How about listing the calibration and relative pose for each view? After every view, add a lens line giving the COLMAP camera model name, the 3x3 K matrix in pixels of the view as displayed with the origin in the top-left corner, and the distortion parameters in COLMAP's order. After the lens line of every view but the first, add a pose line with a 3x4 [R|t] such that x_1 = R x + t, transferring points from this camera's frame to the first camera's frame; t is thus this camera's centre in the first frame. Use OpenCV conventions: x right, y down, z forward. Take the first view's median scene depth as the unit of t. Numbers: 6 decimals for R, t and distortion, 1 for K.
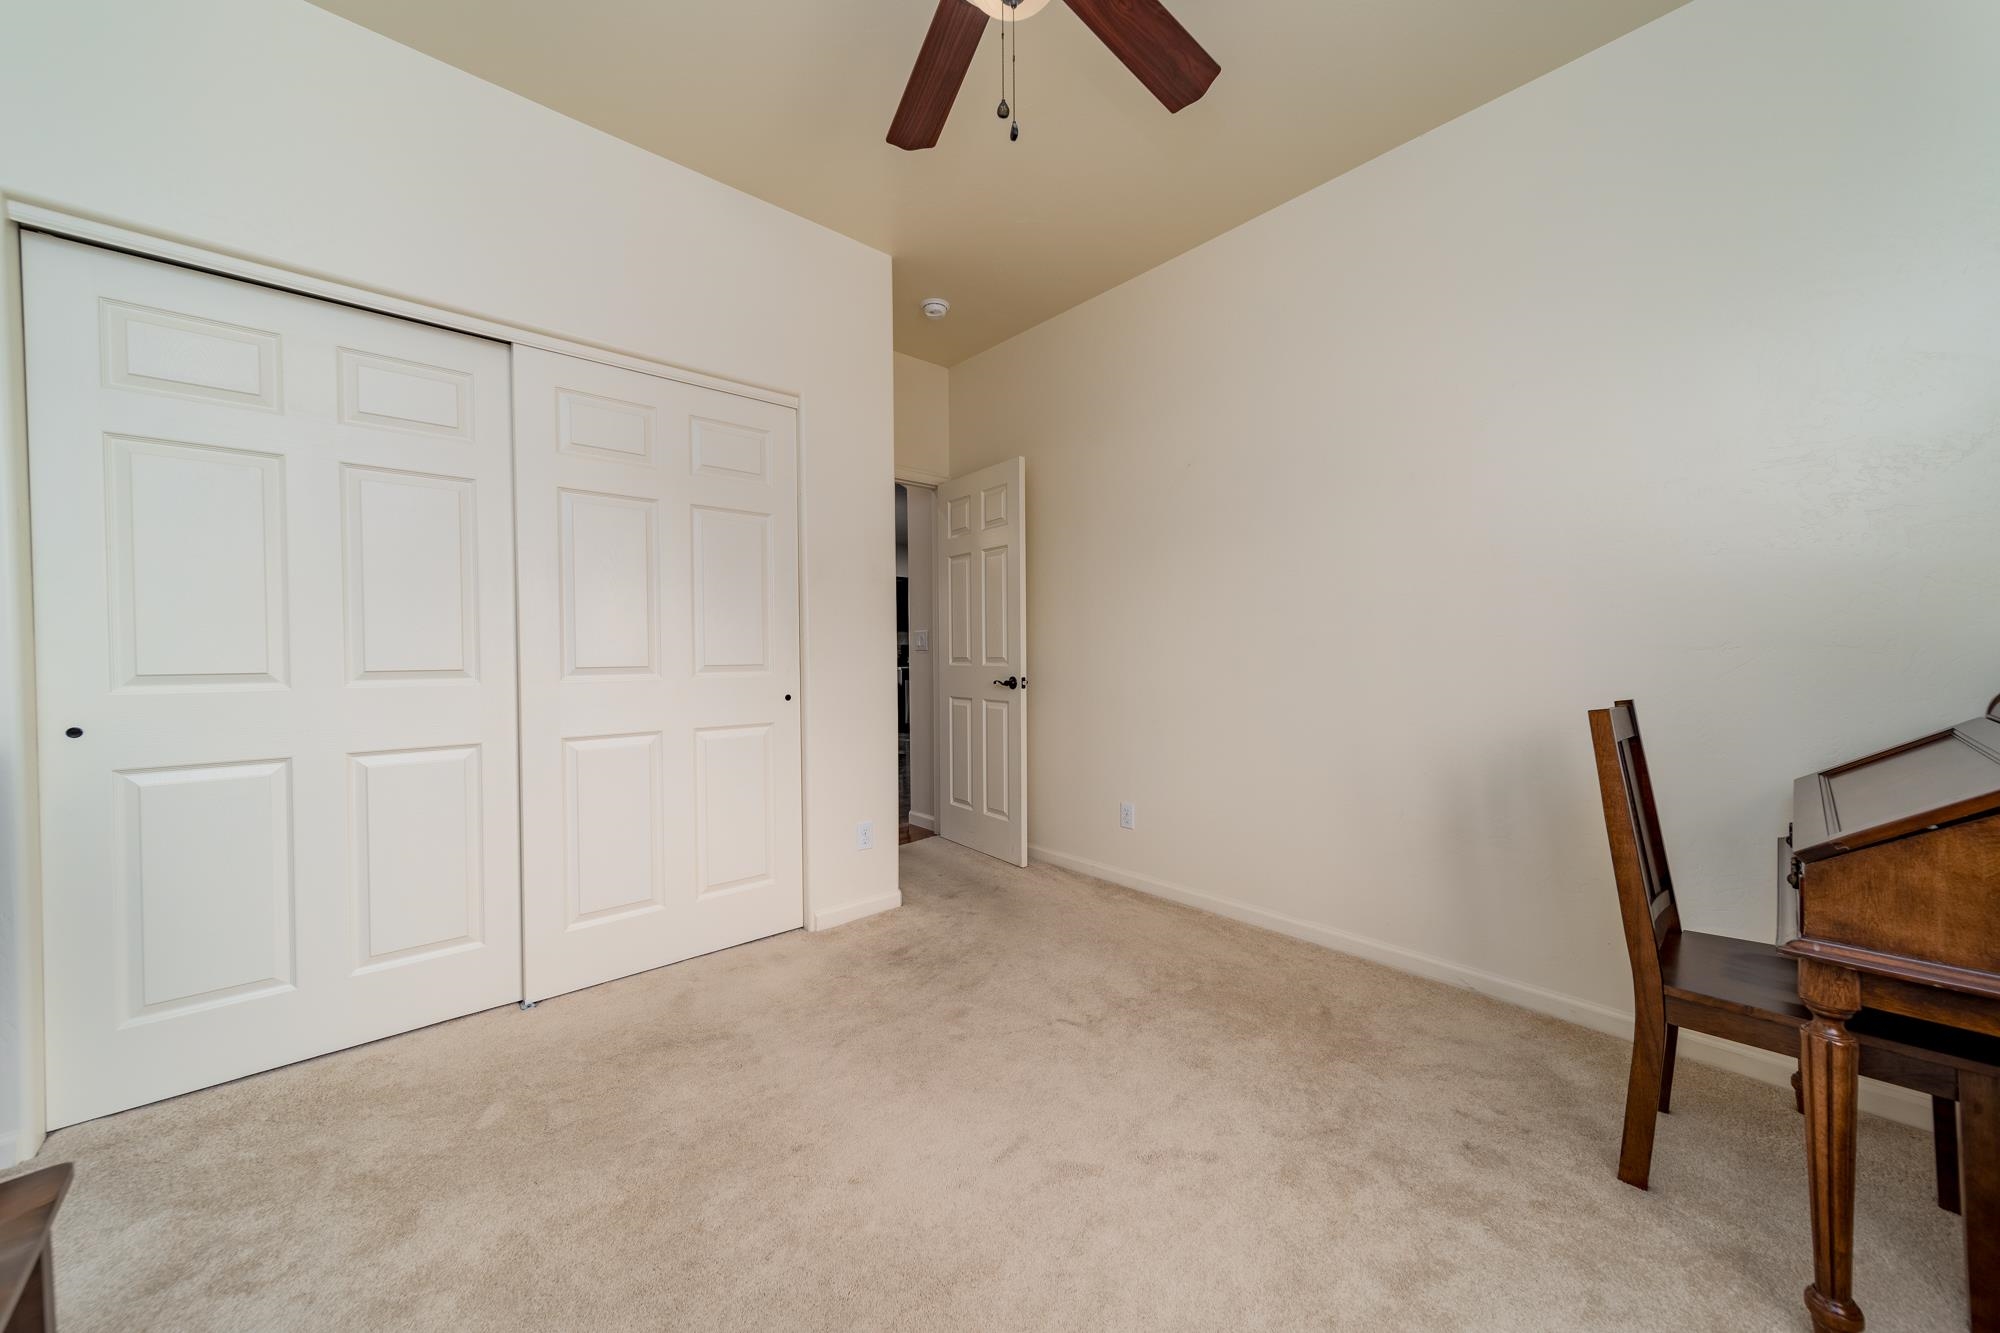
lens RADIAL K [[714.5, 0, 1000.2], [0, 714.5, 663.5], [0, 0, 1]] dist [0.002280, 0.000028]
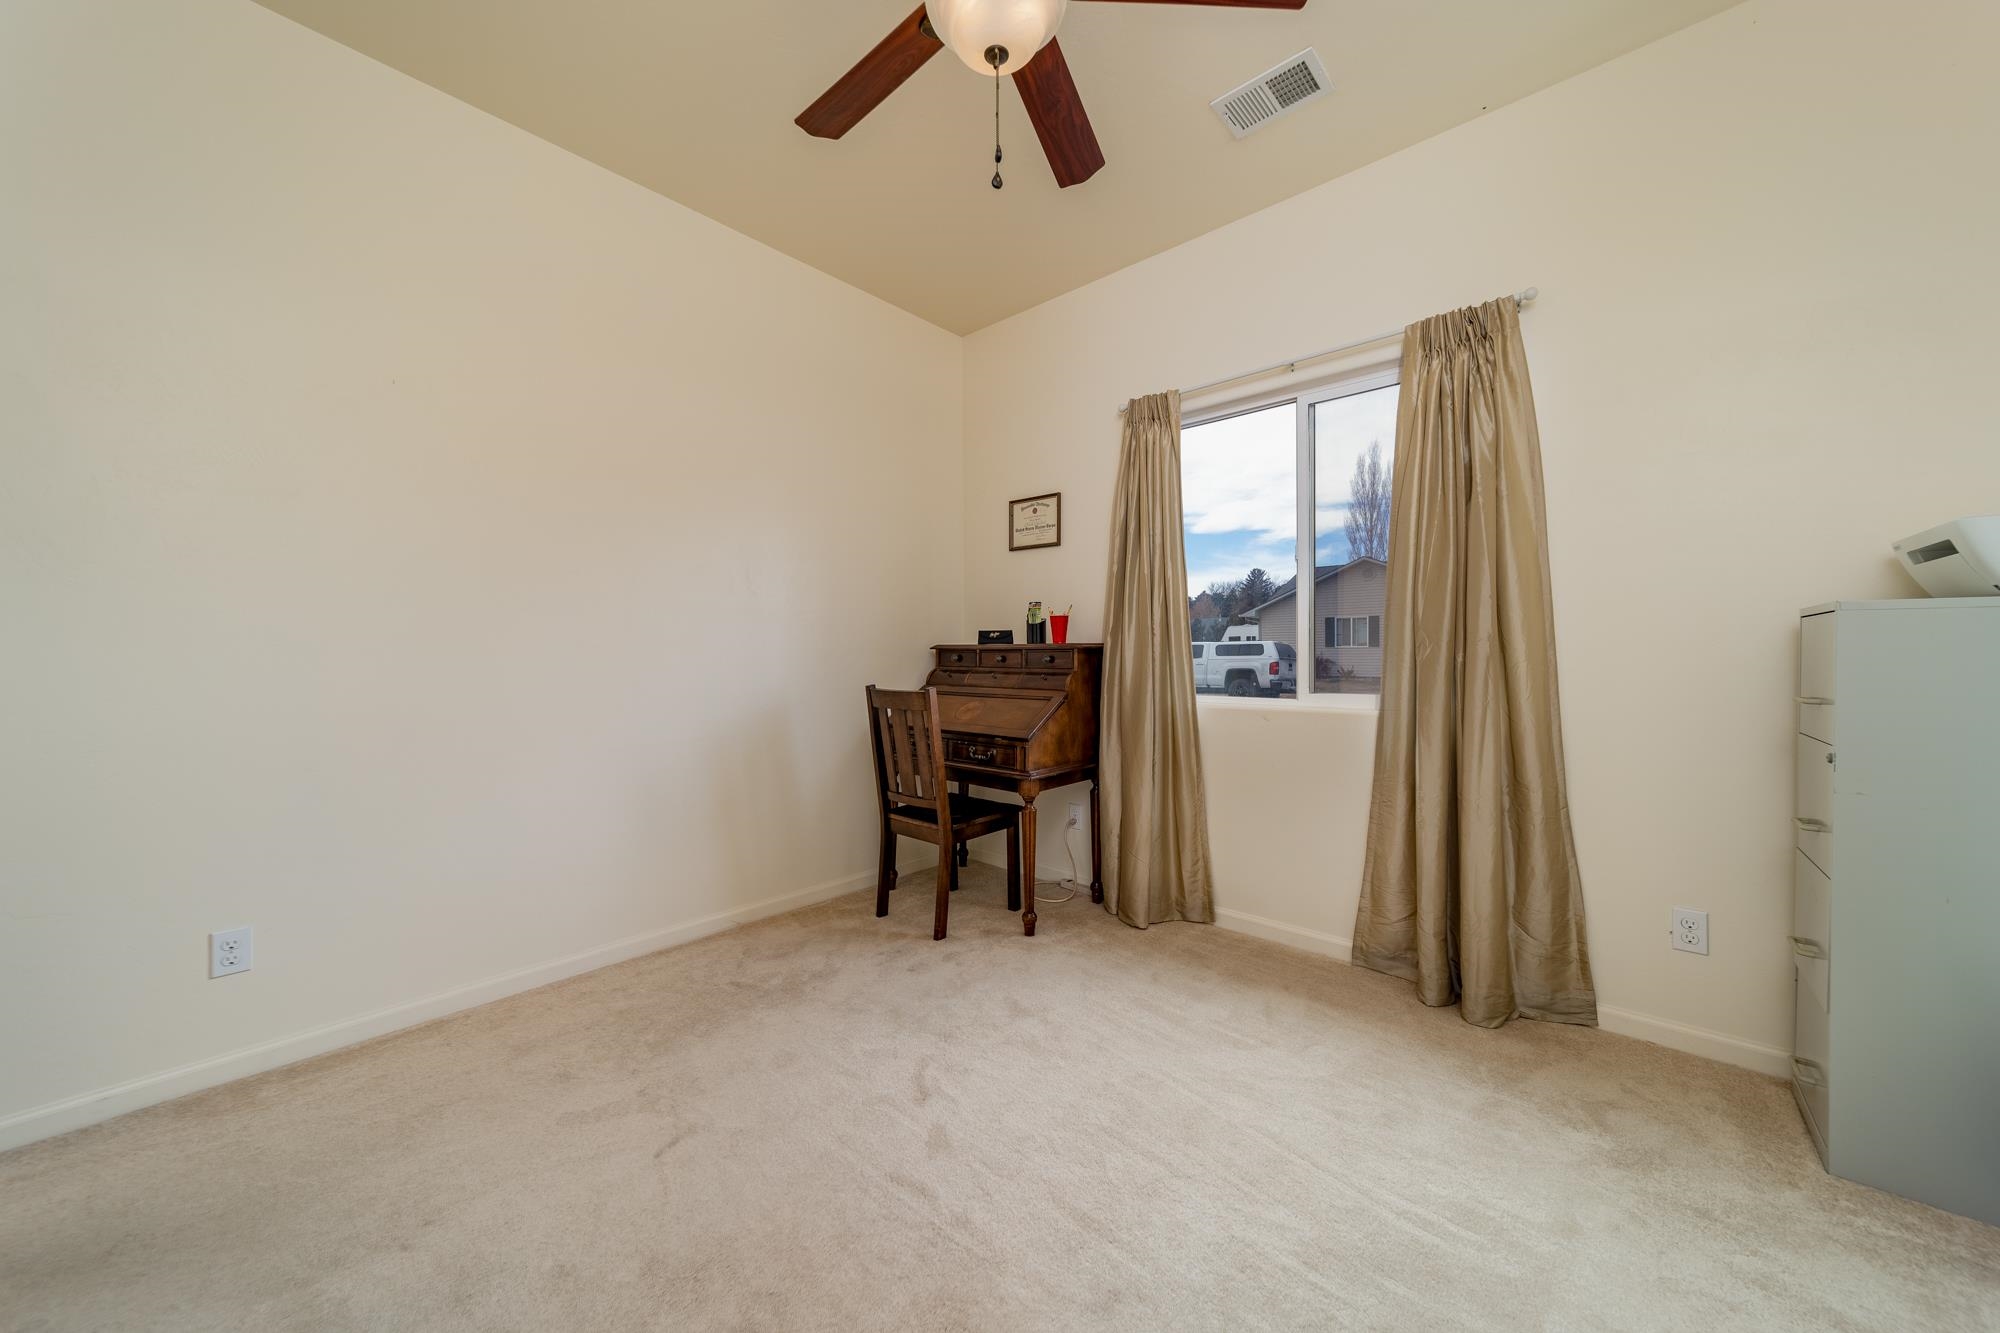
lens RADIAL K [[714.5, 0, 1000.2], [0, 714.5, 663.5], [0, 0, 1]] dist [0.002280, 0.000028]
pose [[-0.112319, -0.006825, 0.993649, -0.852117], [0.019346, 0.999772, 0.009054, -0.008622], [-0.993484, 0.020240, -0.112161, 0.895808]]
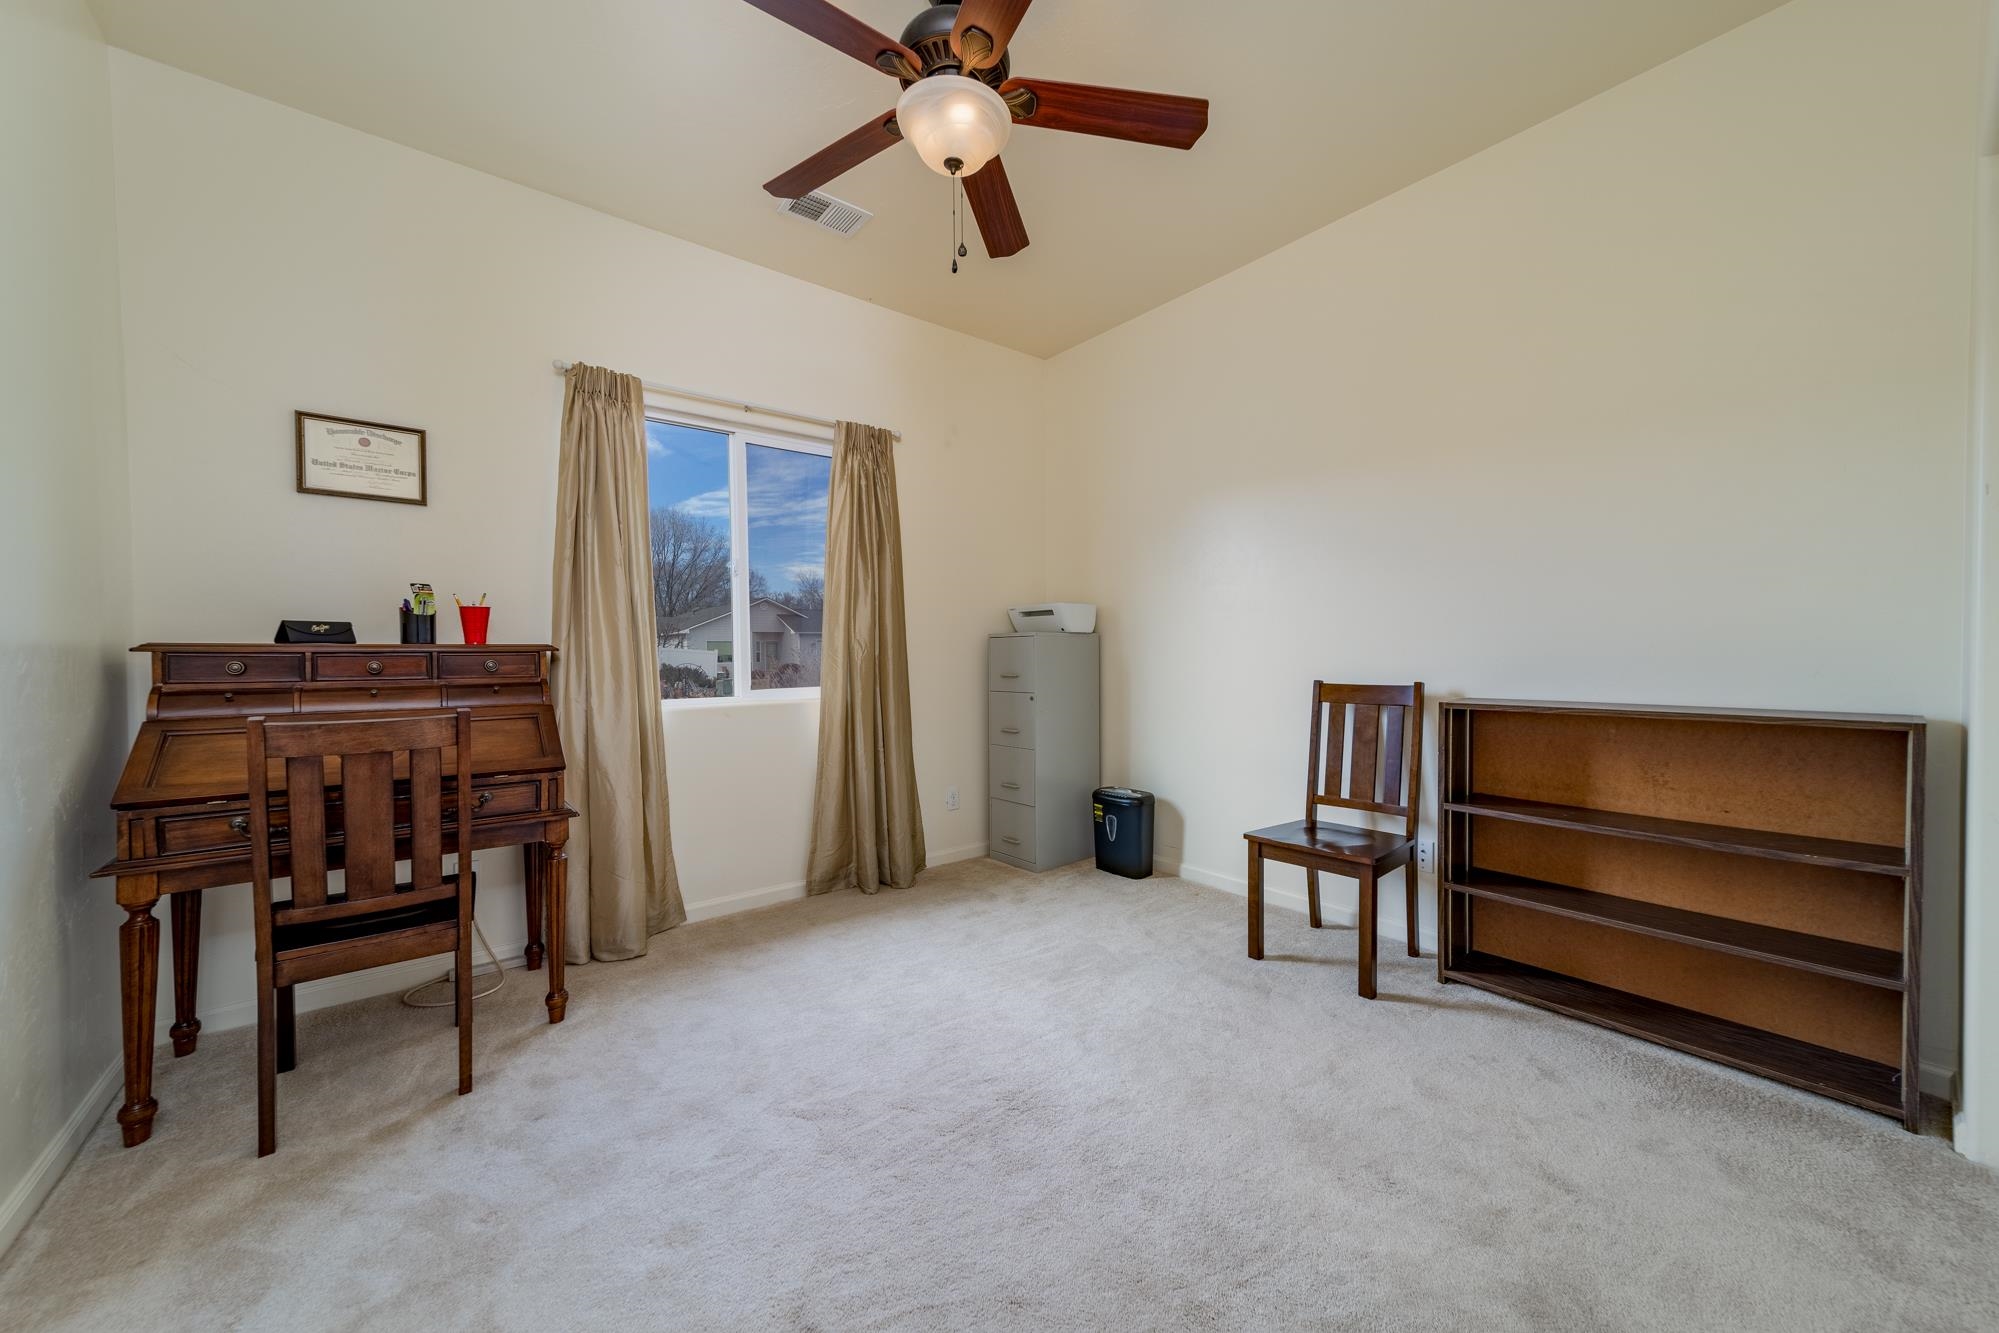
lens RADIAL K [[690.5, 0, 1037.5], [0, 690.5, 666.7], [0, 0, 1]] dist [0.000134, -0.000015]
pose [[-0.999283, 0.013138, 0.035504, -0.137278], [0.014405, 0.999260, 0.035668, -0.029733], [-0.035009, 0.036154, -0.998733, 1.833300]]
